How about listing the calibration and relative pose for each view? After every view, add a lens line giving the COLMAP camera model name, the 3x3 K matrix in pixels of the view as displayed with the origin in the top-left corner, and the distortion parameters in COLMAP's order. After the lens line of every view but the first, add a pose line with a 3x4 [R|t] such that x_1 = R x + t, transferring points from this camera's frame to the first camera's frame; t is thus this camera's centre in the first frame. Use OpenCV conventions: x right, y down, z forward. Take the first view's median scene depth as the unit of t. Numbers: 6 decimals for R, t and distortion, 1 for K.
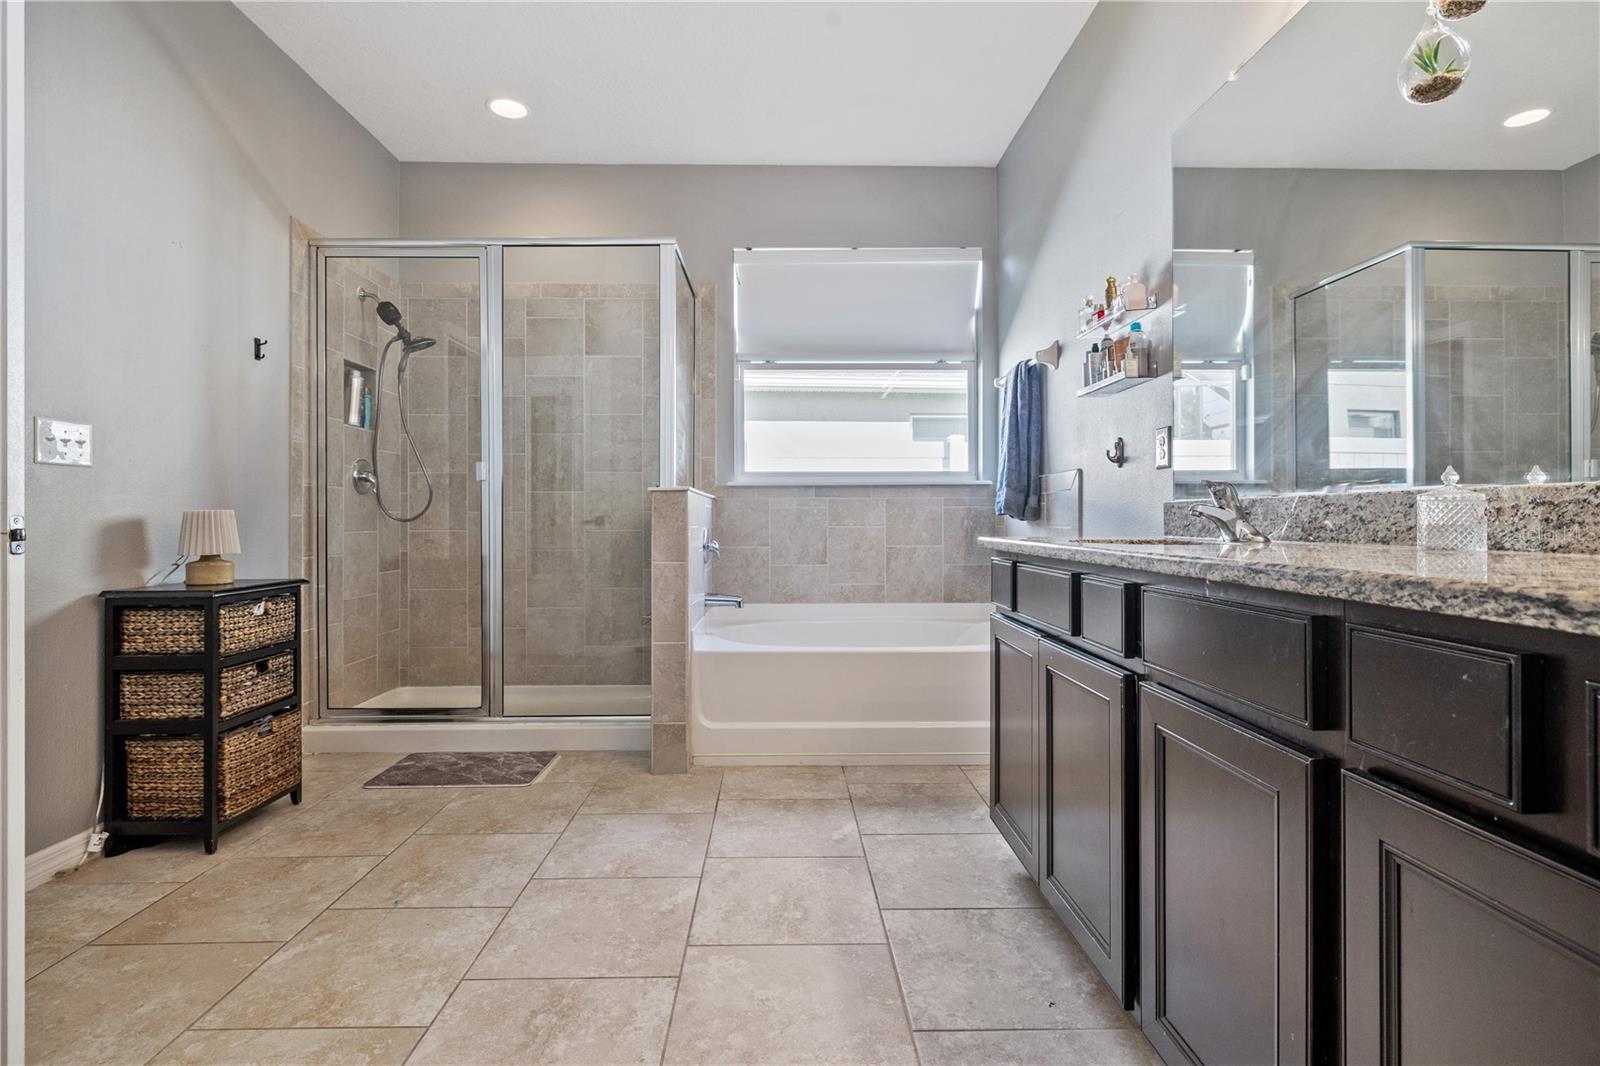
lens RADIAL K [[794.5, 0, 801.3], [0, 794.5, 567.4], [0, 0, 1]] dist [0.001251, 0.000014]
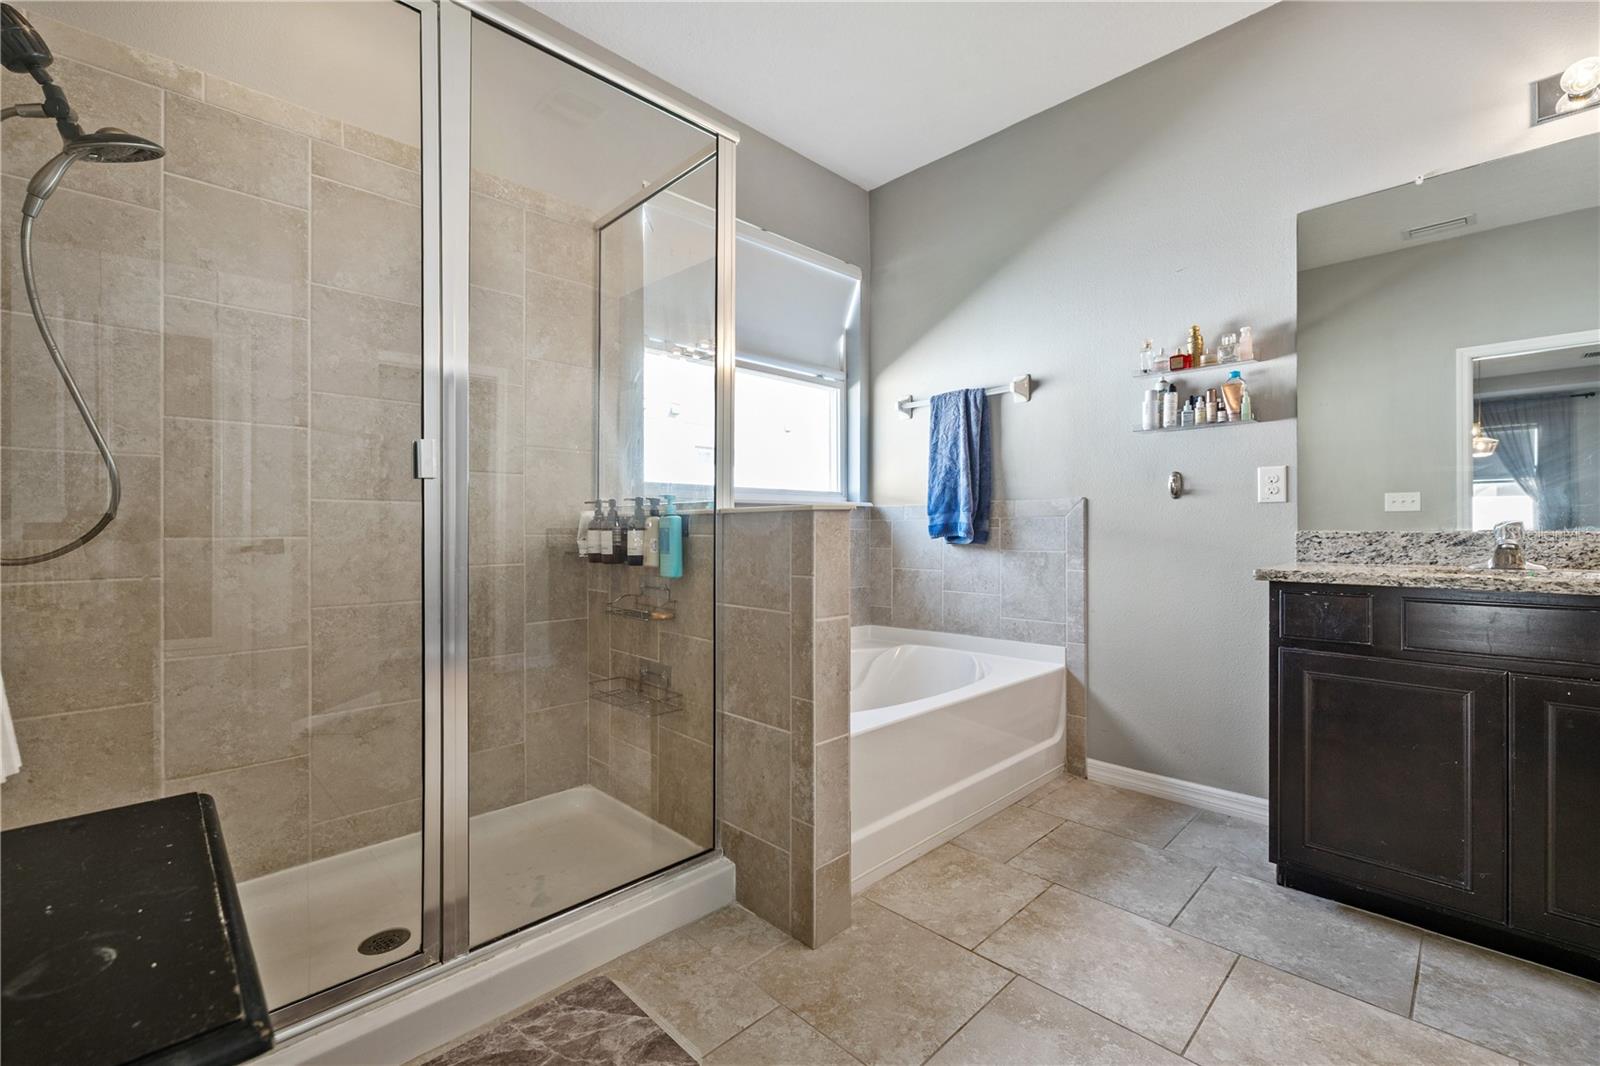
lens RADIAL K [[684.4, 0, 792.6], [0, 684.4, 557.9], [0, 0, 1]] dist [0.000216, 0.000047]
pose [[0.728510, -0.027056, 0.684500, -0.428965], [0.041924, 0.999108, -0.005128, -0.040617], [-0.683751, 0.032433, 0.728995, 0.448309]]
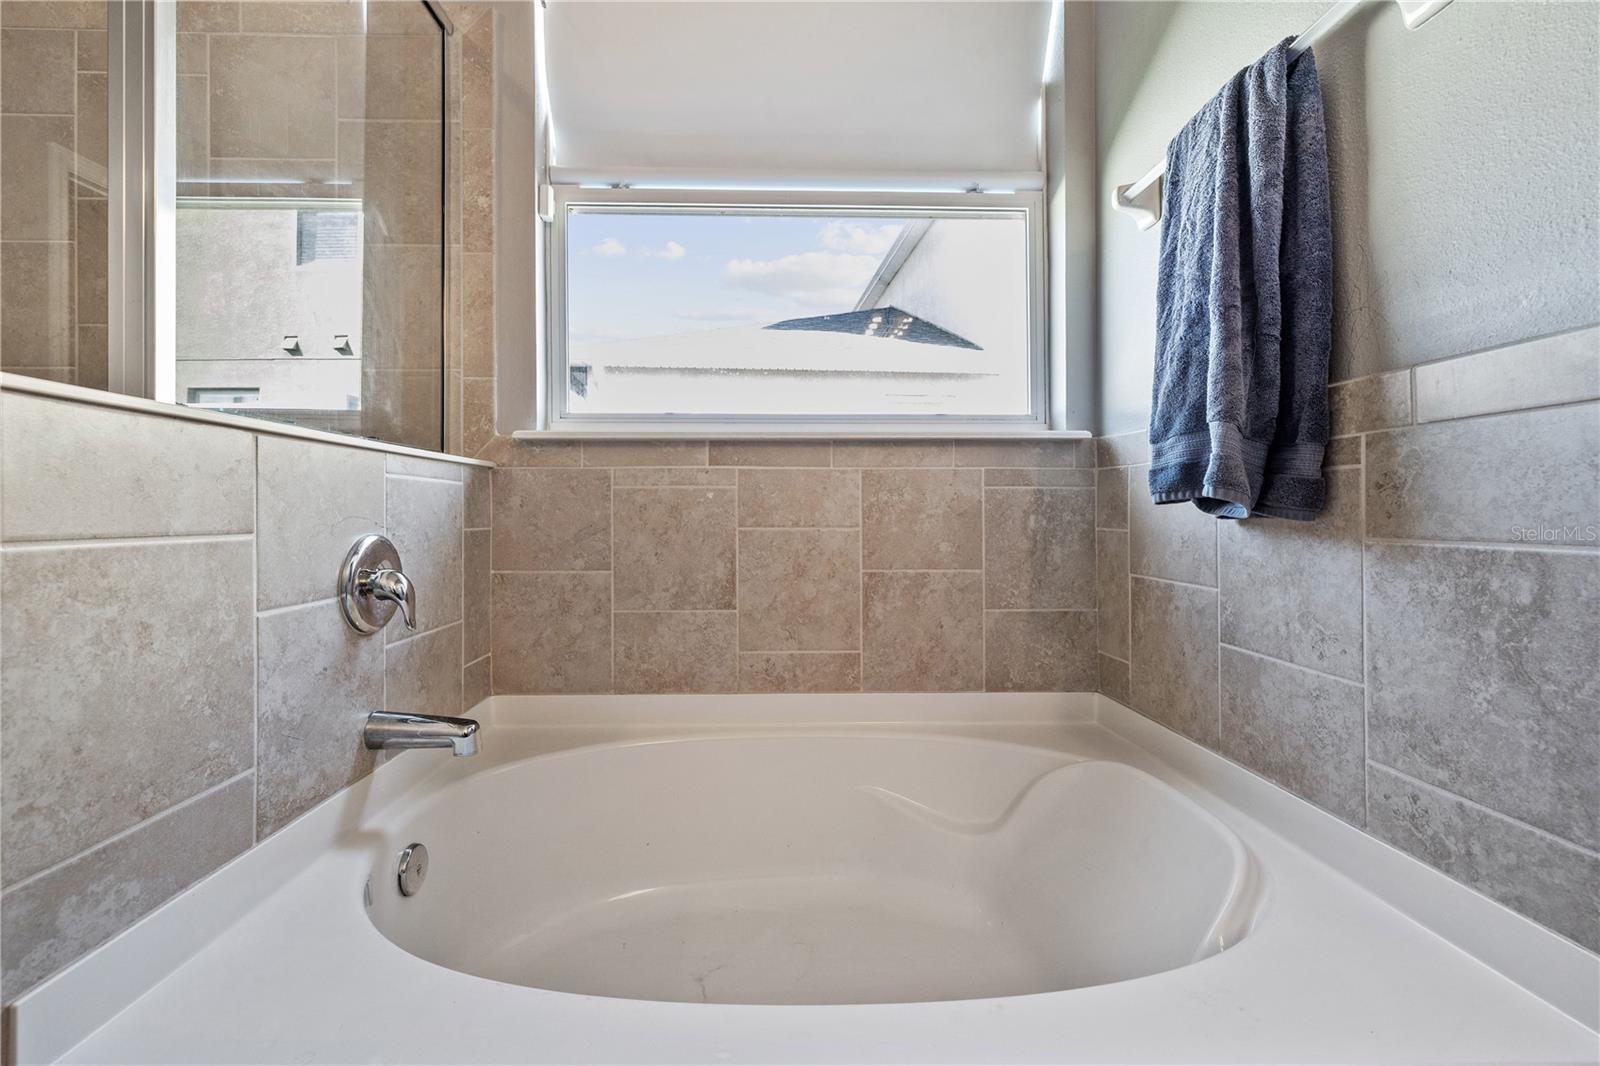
lens RADIAL K [[680.6, 0, 793.0], [0, 680.6, 520.2], [0, 0, 1]] dist [0.001000, -0.000029]
pose [[0.999994, 0.002879, 0.001745, 0.066602], [-0.002793, 0.998867, -0.047513, -0.038301], [-0.001879, 0.047508, 0.998869, 0.614358]]
